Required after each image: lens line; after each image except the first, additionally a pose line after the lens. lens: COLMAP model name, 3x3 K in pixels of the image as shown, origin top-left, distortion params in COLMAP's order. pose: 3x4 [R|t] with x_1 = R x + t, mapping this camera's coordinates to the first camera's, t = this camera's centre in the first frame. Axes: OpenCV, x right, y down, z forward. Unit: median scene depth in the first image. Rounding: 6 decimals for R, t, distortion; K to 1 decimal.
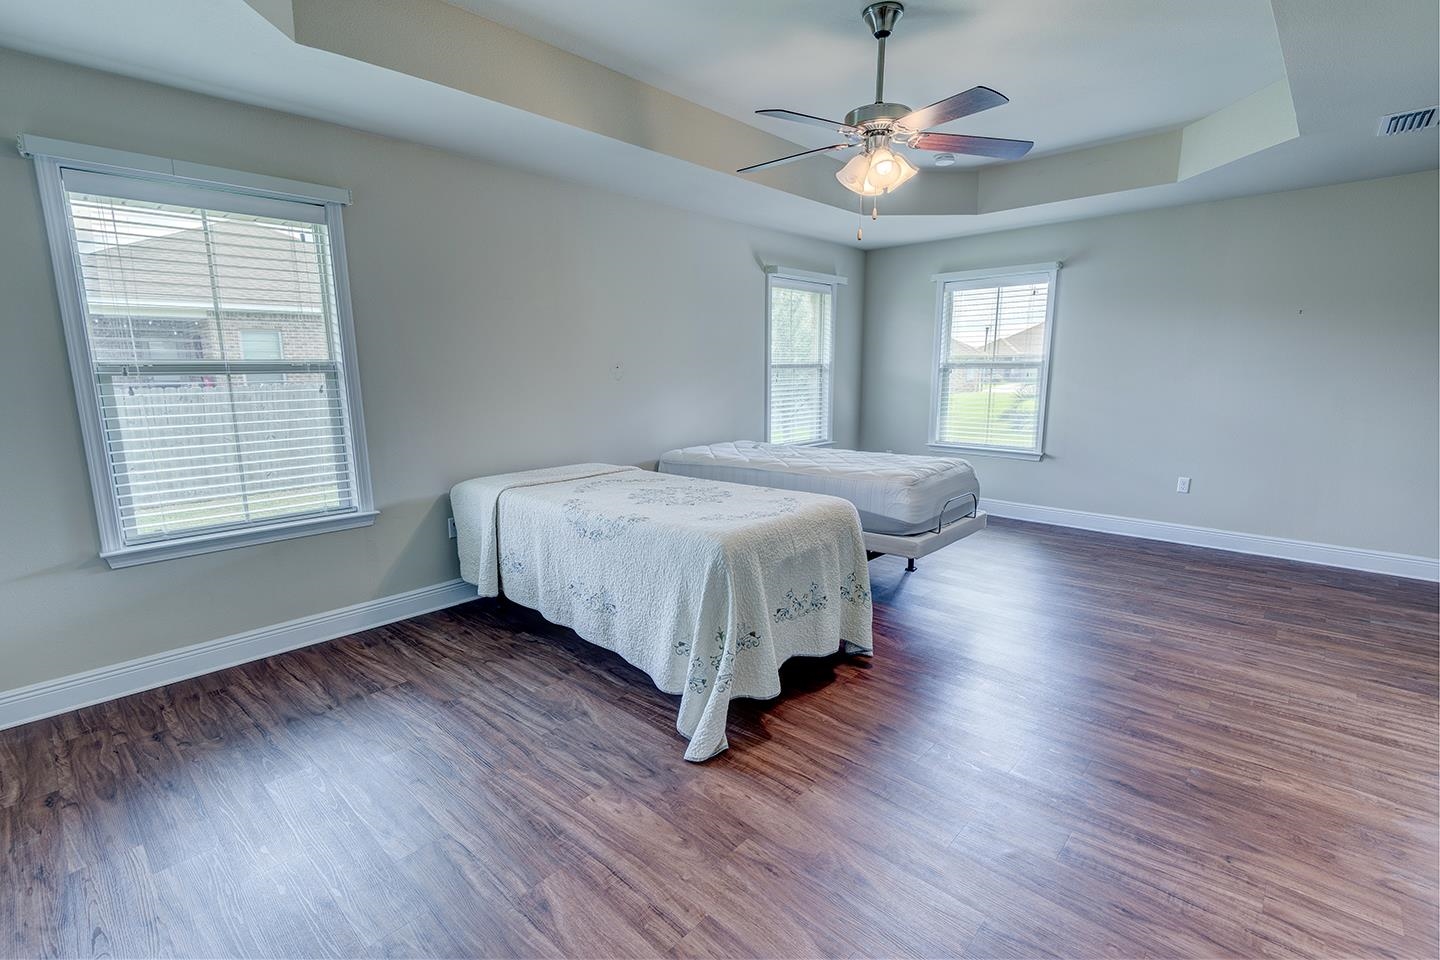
lens RADIAL K [[648.1, 0, 720.0], [0, 648.1, 480.0], [0, 0, 1]] dist [0.006783, -0.000476]
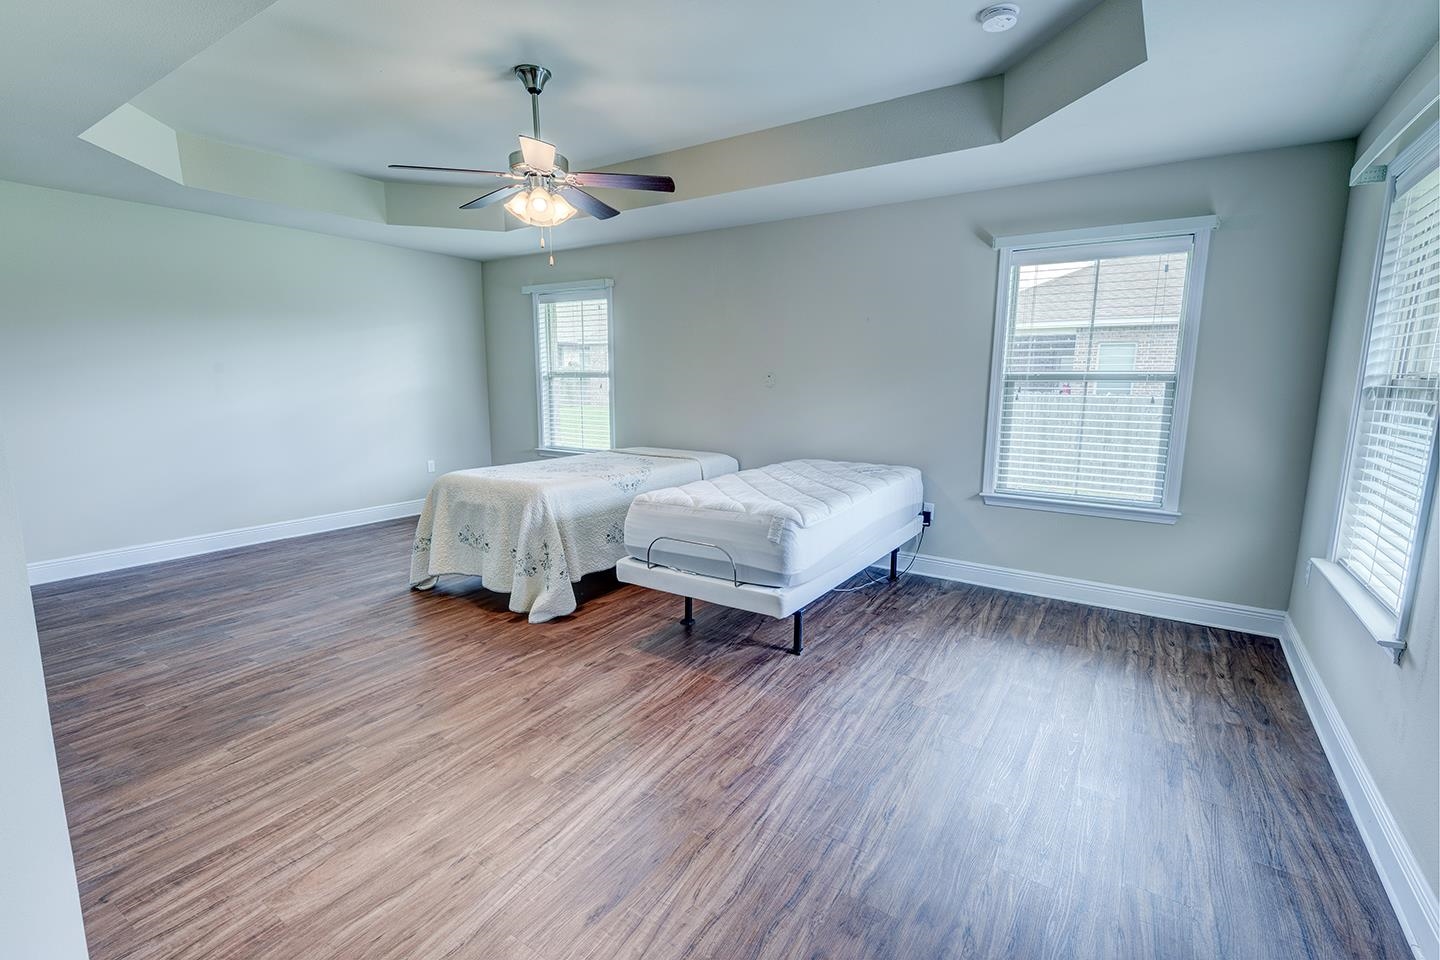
lens RADIAL K [[639.4, 0, 743.7], [0, 639.4, 483.5], [0, 0, 1]] dist [0.001317, 0.000408]
pose [[0.193559, 0.169435, -0.966347, 1.627607], [-0.174919, 0.975153, 0.135943, -0.232945], [0.965370, 0.142719, 0.218387, 1.273258]]
